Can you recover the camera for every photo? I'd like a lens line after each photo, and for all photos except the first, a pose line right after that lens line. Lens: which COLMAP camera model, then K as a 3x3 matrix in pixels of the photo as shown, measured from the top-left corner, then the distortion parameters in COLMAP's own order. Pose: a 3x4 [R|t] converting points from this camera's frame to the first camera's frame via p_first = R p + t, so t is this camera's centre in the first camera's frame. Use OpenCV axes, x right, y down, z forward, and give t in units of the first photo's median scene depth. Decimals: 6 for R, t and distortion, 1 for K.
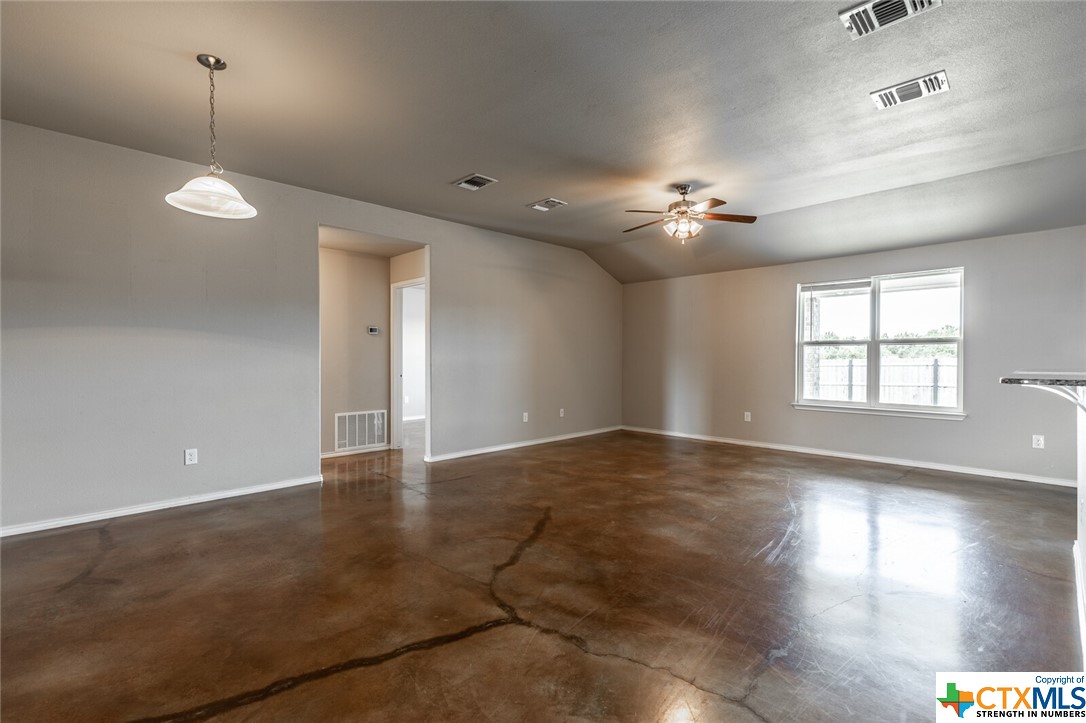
lens RADIAL K [[496.5, 0, 545.3], [0, 496.5, 362.9], [0, 0, 1]] dist [0.004275, -0.000483]
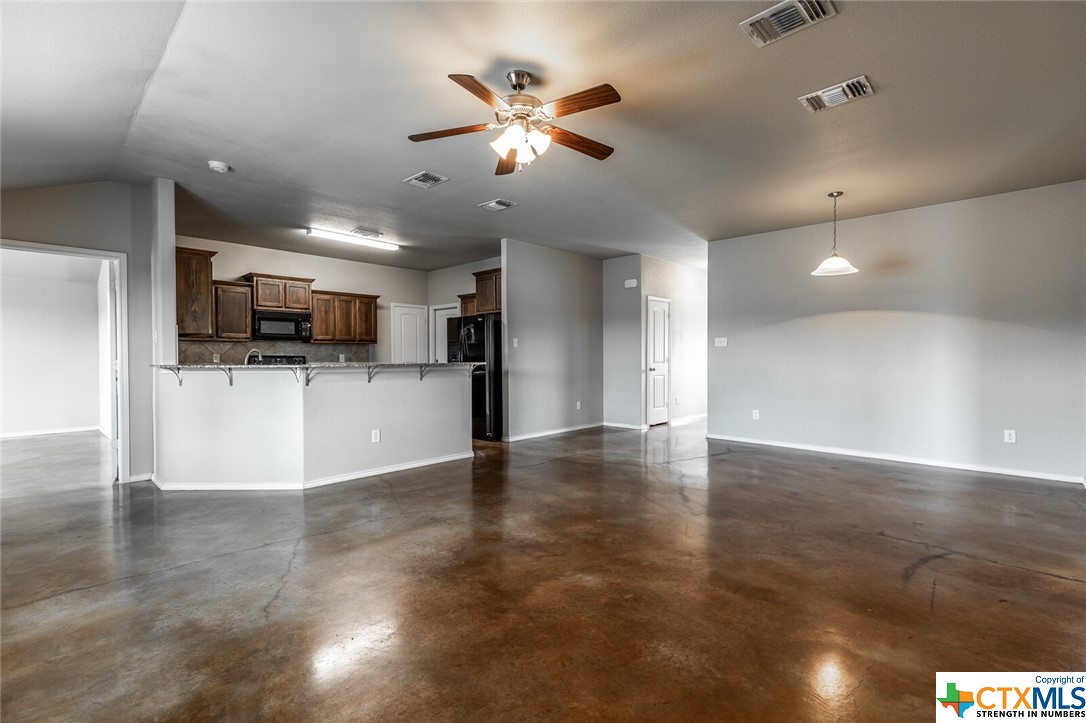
lens RADIAL K [[492.7, 0, 561.6], [0, 492.7, 360.1], [0, 0, 1]] dist [0.002147, 0.000401]
pose [[-0.998026, 0.004209, -0.062659, 0.282394], [0.002733, 0.999717, 0.023622, -0.020550], [0.062740, 0.023404, -0.997755, 1.716721]]
